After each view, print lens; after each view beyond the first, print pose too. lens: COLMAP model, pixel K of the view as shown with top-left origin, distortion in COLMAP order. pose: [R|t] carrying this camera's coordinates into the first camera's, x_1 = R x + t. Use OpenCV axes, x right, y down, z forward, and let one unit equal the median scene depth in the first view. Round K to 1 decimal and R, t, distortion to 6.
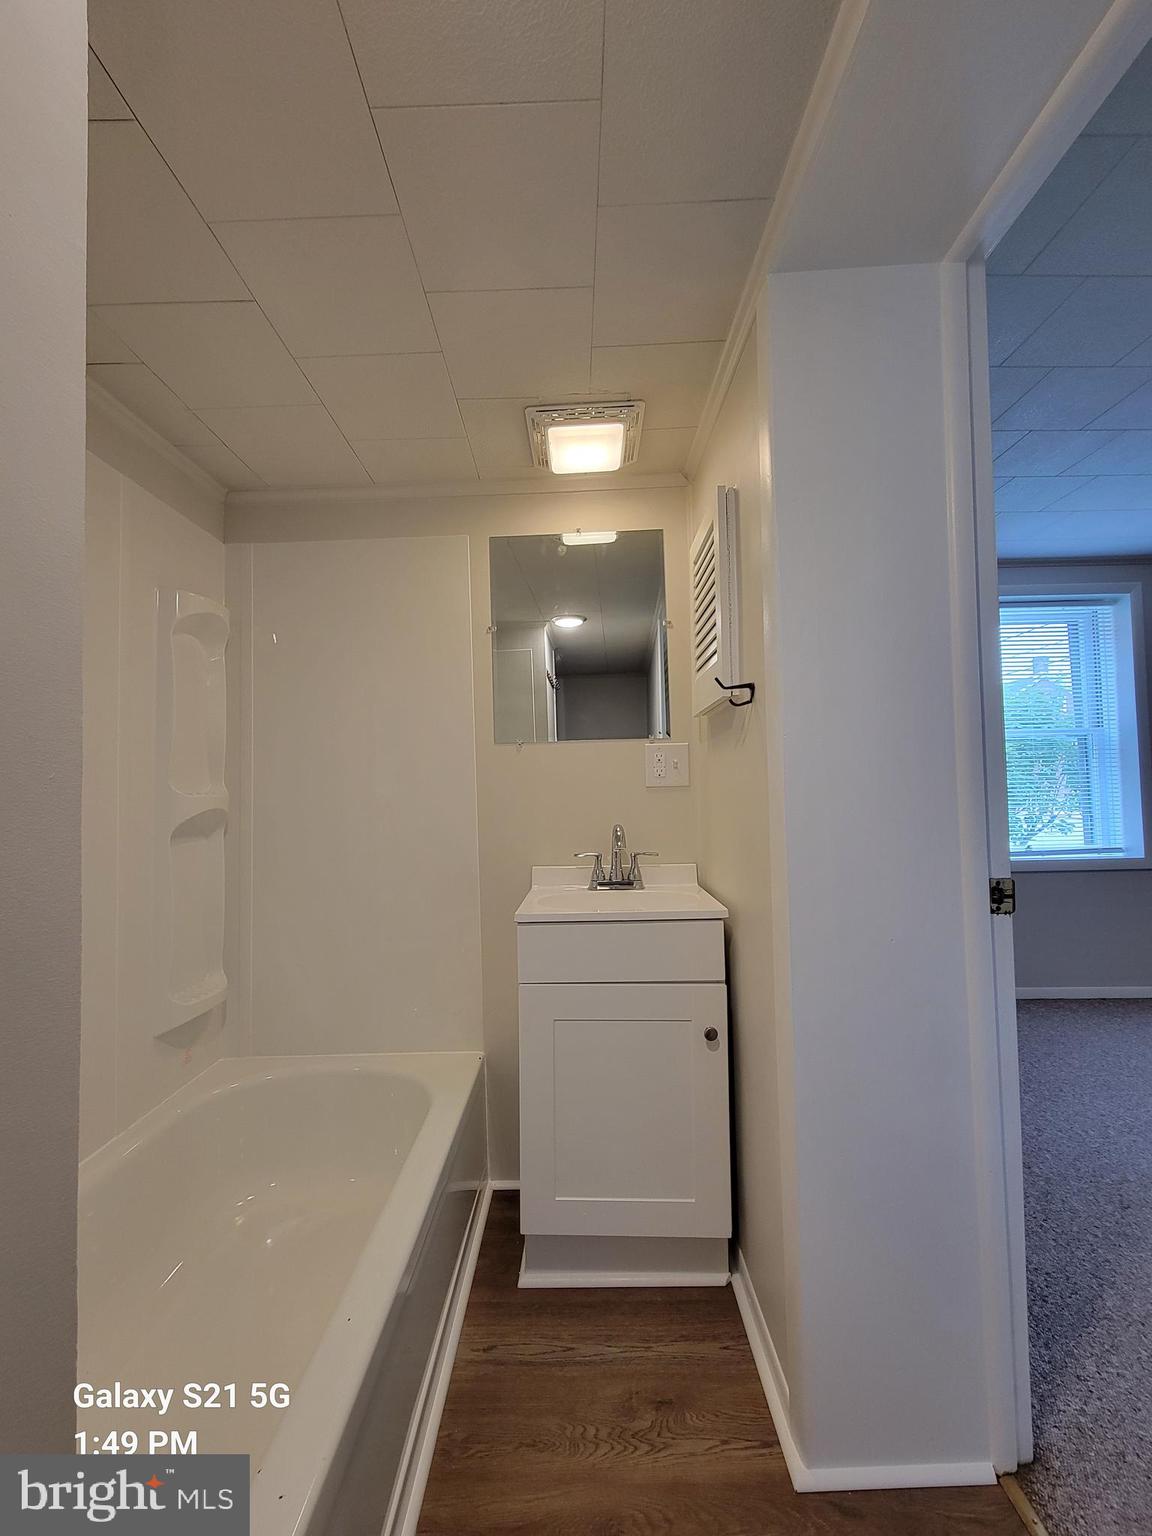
lens RADIAL K [[628.3, 0, 568.6], [0, 628.3, 769.9], [0, 0, 1]] dist [-0.001204, -0.000471]
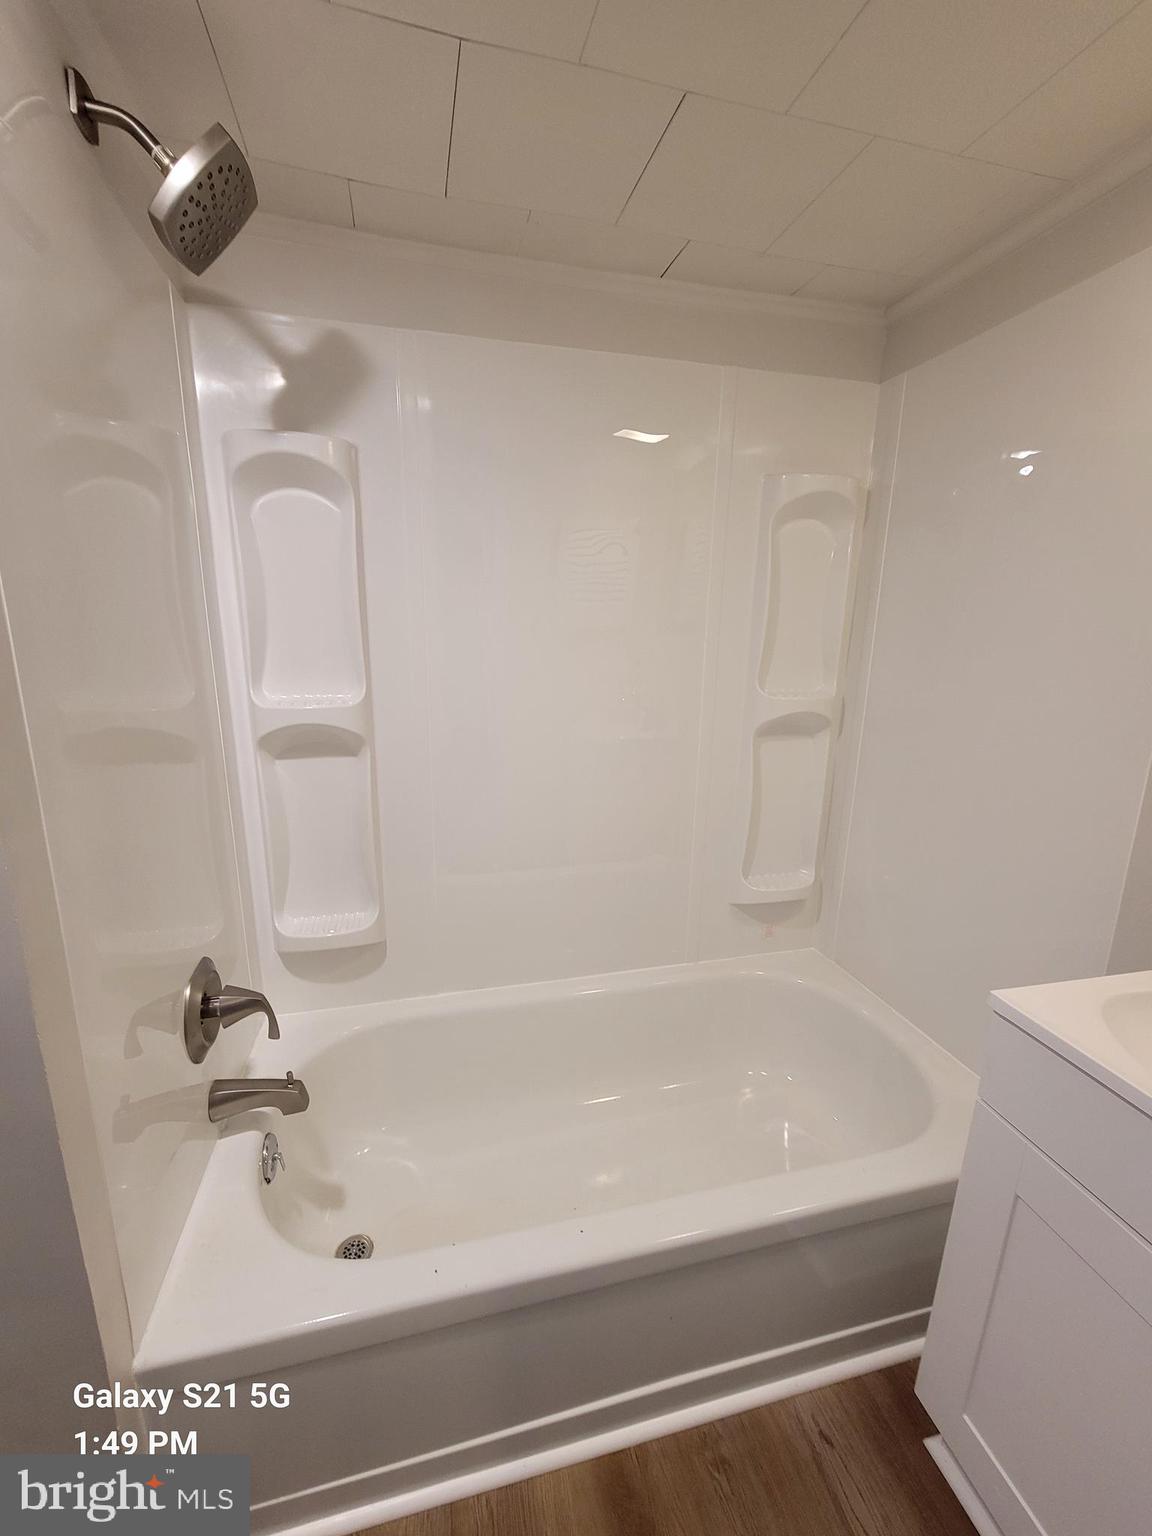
lens RADIAL K [[628.3, 0, 568.8], [0, 628.3, 768.7], [0, 0, 1]] dist [-0.001204, -0.000471]
pose [[0.256983, 0.245039, -0.934835, 0.252559], [0.014033, 0.966273, 0.257137, -0.102204], [0.966314, -0.079198, 0.244877, 0.408378]]
